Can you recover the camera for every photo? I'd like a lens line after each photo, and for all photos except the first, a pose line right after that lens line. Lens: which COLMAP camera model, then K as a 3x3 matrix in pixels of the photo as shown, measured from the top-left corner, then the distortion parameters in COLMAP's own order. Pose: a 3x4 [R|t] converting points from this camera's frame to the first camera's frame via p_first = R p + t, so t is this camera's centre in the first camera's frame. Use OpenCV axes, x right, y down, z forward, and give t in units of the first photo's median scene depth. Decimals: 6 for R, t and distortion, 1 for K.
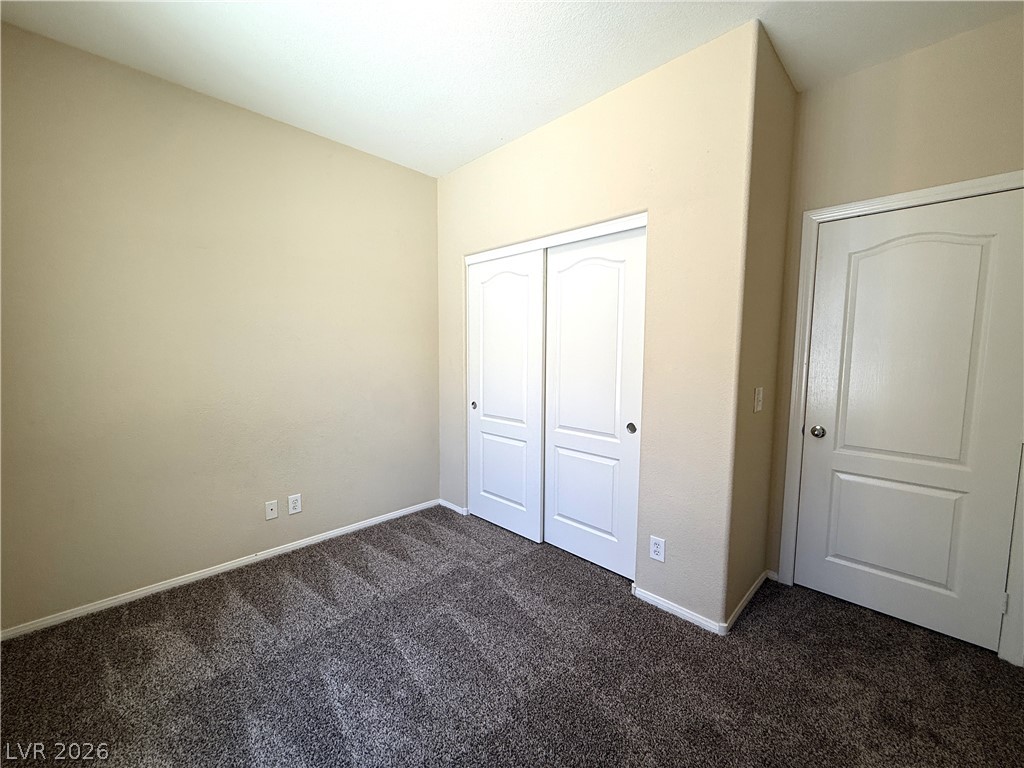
lens RADIAL K [[408.2, 0, 506.8], [0, 408.2, 385.2], [0, 0, 1]] dist [-0.000132, 0.000519]
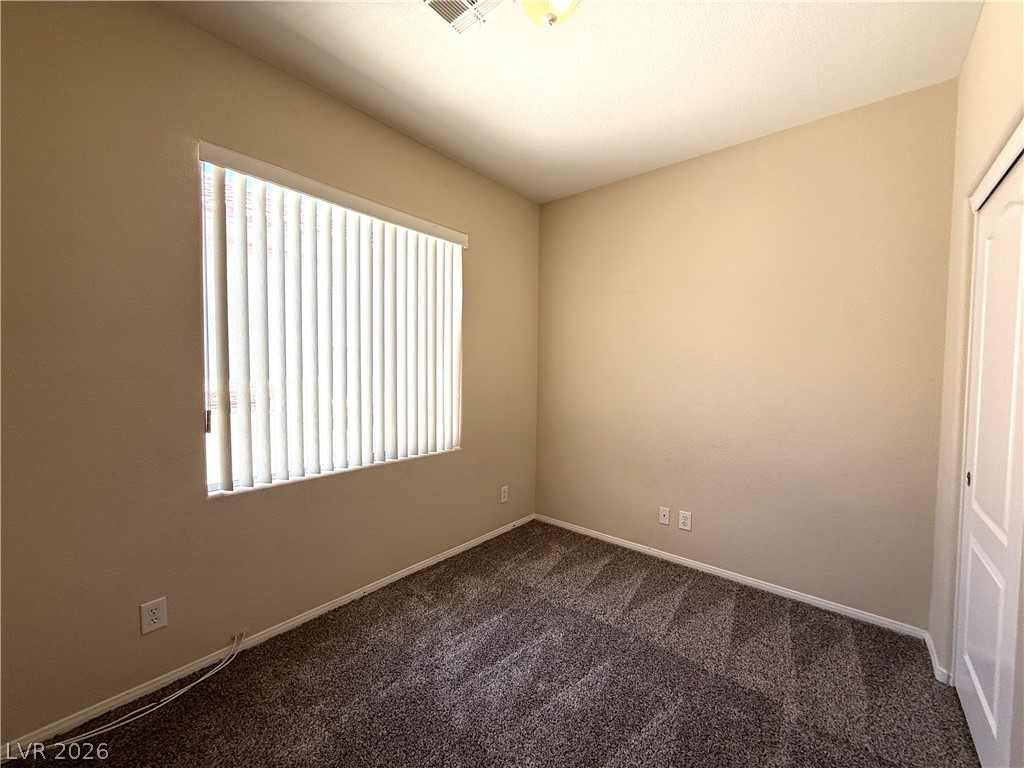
lens RADIAL K [[408.2, 0, 506.8], [0, 408.2, 385.2], [0, 0, 1]] dist [-0.000132, 0.000519]
pose [[0.083924, 0.037362, -0.995772, 0.481547], [-0.095298, 0.995017, 0.029302, -0.036962], [0.991905, 0.092436, 0.087066, 0.463099]]
